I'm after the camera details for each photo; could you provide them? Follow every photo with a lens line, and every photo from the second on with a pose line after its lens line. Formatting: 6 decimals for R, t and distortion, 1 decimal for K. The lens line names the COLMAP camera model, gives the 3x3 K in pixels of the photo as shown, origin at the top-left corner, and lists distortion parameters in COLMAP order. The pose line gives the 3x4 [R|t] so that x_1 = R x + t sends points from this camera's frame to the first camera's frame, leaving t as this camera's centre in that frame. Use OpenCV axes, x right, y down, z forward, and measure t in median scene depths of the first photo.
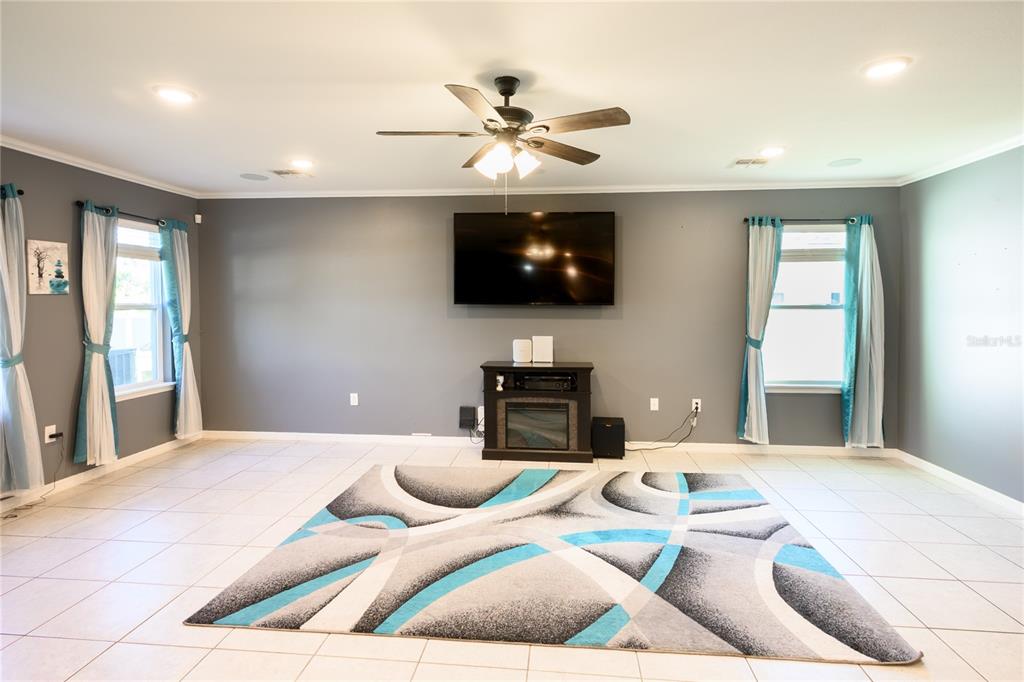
lens RADIAL K [[525.2, 0, 515.5], [0, 525.2, 336.5], [0, 0, 1]] dist [-0.004324, -0.000034]
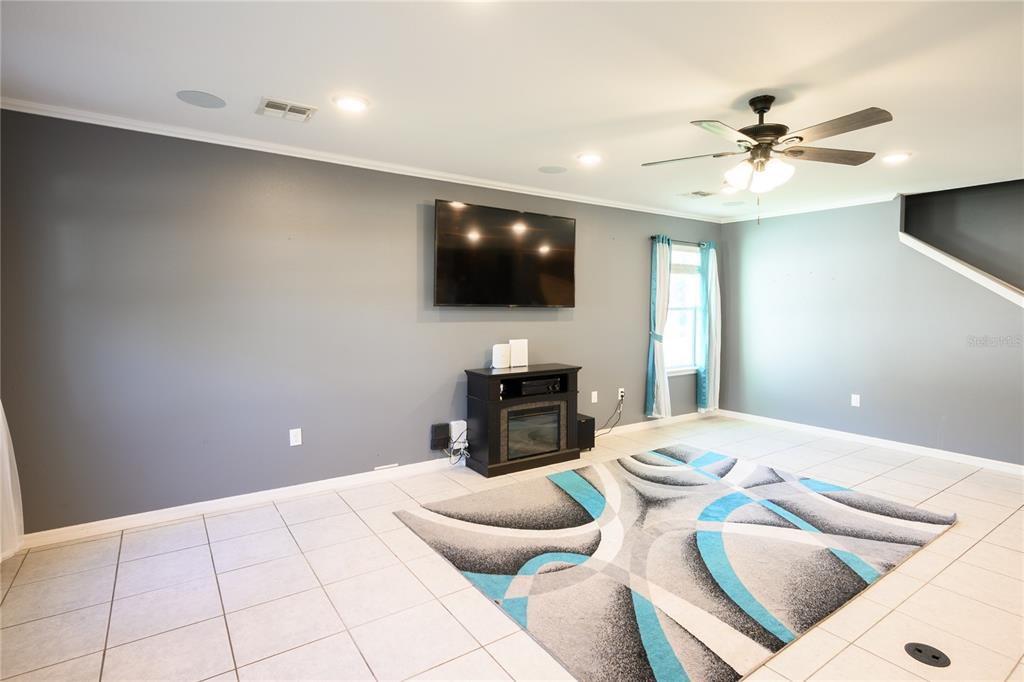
lens RADIAL K [[525.2, 0, 515.5], [0, 525.2, 336.5], [0, 0, 1]] dist [-0.004324, -0.000034]
pose [[0.763374, -0.036814, 0.644907, -0.692712], [0.041391, 0.999111, 0.008039, -0.017097], [-0.644630, 0.020556, 0.764219, 0.314897]]
